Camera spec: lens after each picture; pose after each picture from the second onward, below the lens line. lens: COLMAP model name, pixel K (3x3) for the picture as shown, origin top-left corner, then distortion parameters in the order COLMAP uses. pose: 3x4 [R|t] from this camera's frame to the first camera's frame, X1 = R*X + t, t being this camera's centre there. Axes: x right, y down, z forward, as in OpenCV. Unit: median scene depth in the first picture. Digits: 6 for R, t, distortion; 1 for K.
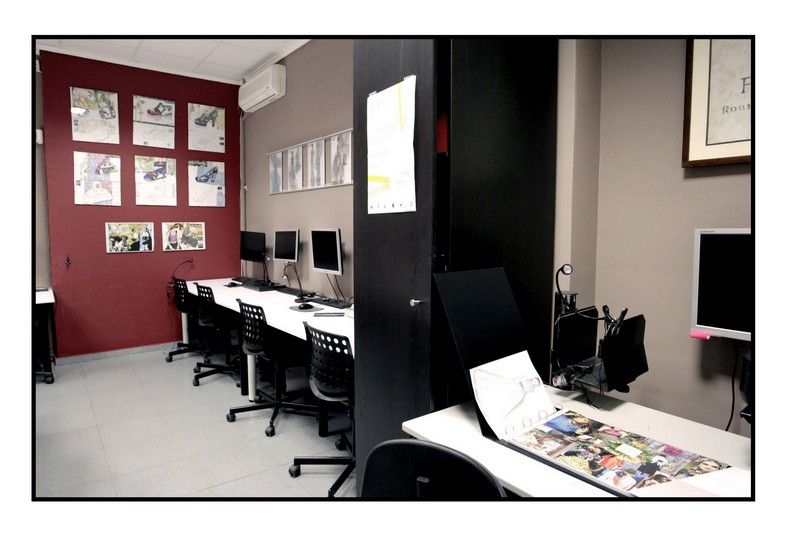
lens RADIAL K [[471.3, 0, 394.5], [0, 471.3, 266.5], [0, 0, 1]] dist [-0.086033, -0.000026]
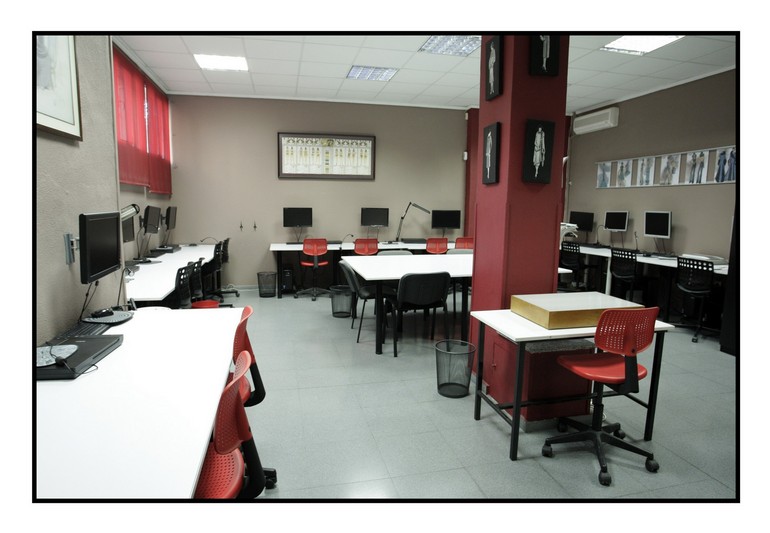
lens RADIAL K [[446.4, 0, 377.9], [0, 446.4, 268.0], [0, 0, 1]] dist [-0.086869, 0.044383]
pose [[0.905852, 0.063500, -0.418808, -0.337359], [-0.041385, 0.997237, 0.061689, 0.059602], [0.421568, -0.038549, 0.905977, -0.740222]]
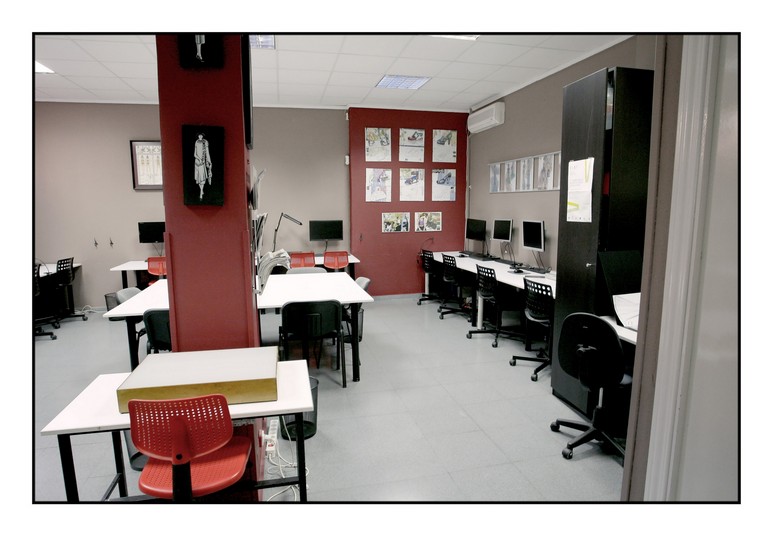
lens RADIAL K [[448.7, 0, 379.9], [0, 448.7, 268.0], [0, 0, 1]] dist [-0.086869, 0.044383]
pose [[0.906926, 0.049551, -0.418365, 0.007411], [-0.026191, 0.997770, 0.061399, -0.002883], [0.420474, -0.044727, 0.906201, -0.414015]]
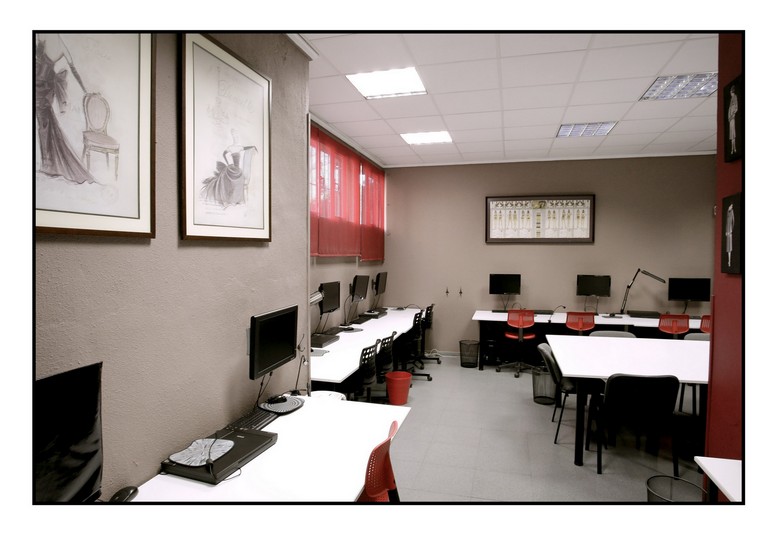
lens RADIAL K [[448.1, 0, 379.4], [0, 448.1, 268.0], [0, 0, 1]] dist [-0.086869, 0.044383]
pose [[0.595116, 0.024334, -0.803271, -0.319727], [-0.066698, 0.997589, -0.019193, -0.009447], [0.800867, 0.064999, 0.595304, -0.650501]]
